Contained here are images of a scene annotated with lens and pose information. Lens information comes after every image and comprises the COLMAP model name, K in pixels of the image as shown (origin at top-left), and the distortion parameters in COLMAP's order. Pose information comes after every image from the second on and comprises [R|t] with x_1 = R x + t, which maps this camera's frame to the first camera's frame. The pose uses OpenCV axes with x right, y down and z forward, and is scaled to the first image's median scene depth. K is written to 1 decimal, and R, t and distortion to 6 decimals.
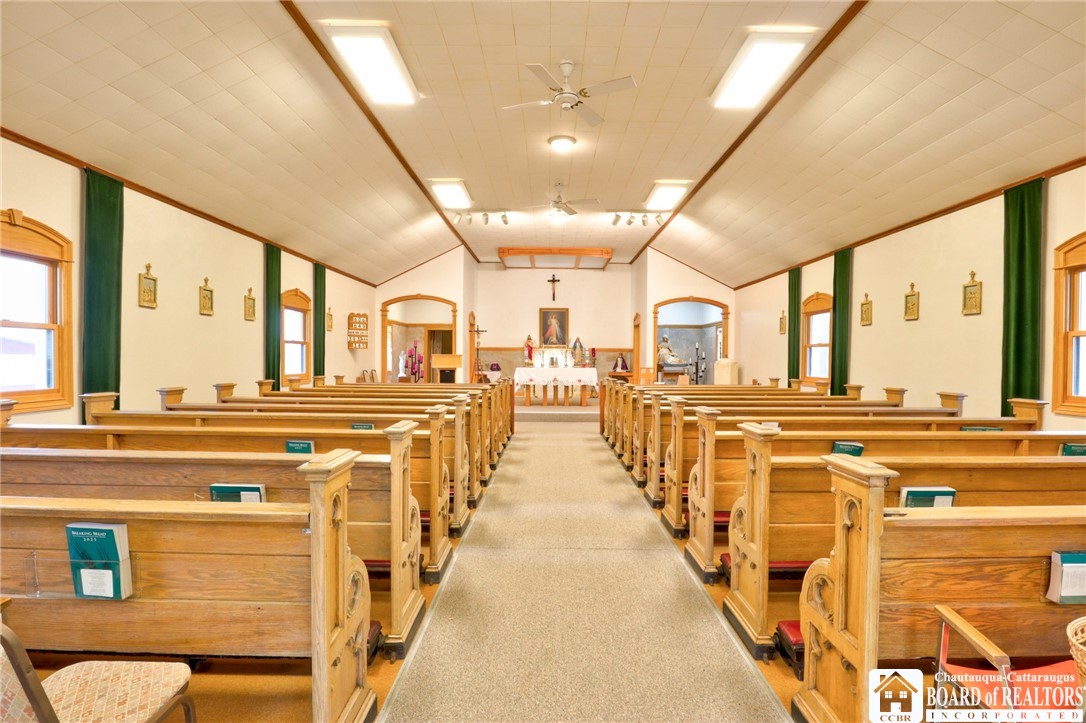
lens RADIAL K [[549.2, 0, 543.0], [0, 549.2, 361.5], [0, 0, 1]] dist [-0.003457, -0.000417]
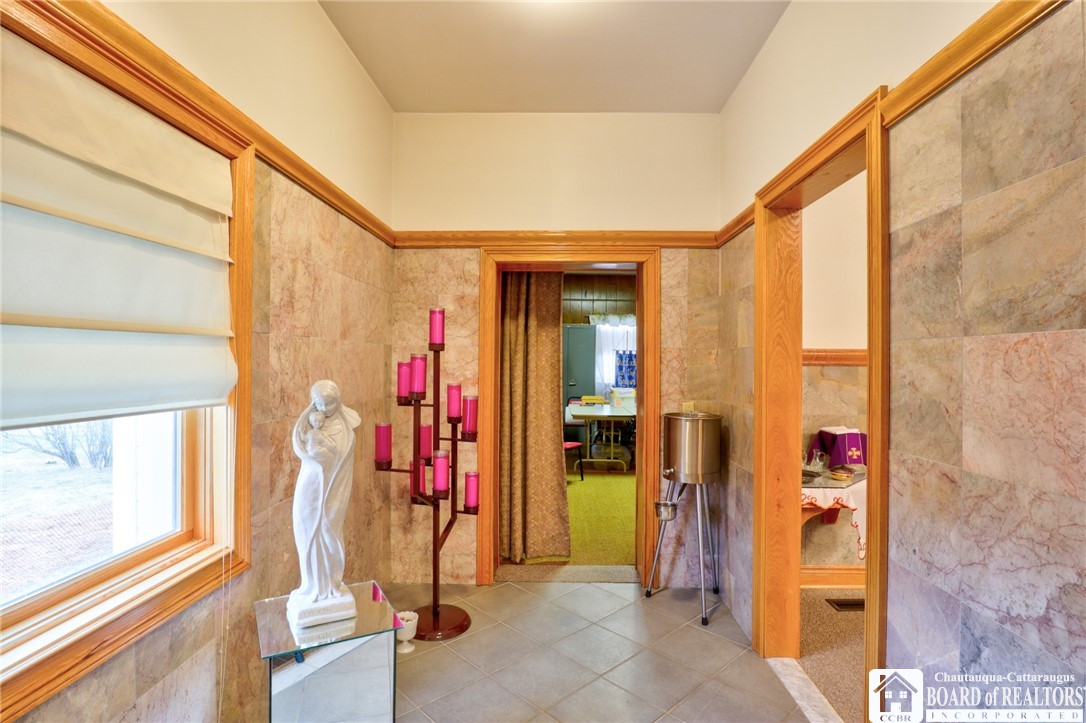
lens RADIAL K [[549.2, 0, 543.0], [0, 549.2, 361.5], [0, 0, 1]] dist [-0.003457, -0.000417]
pose [[0.999600, -0.000059, -0.028296, -0.188836], [-0.000432, 0.999850, -0.017322, -0.018196], [0.028293, 0.017327, 0.999449, 0.807839]]
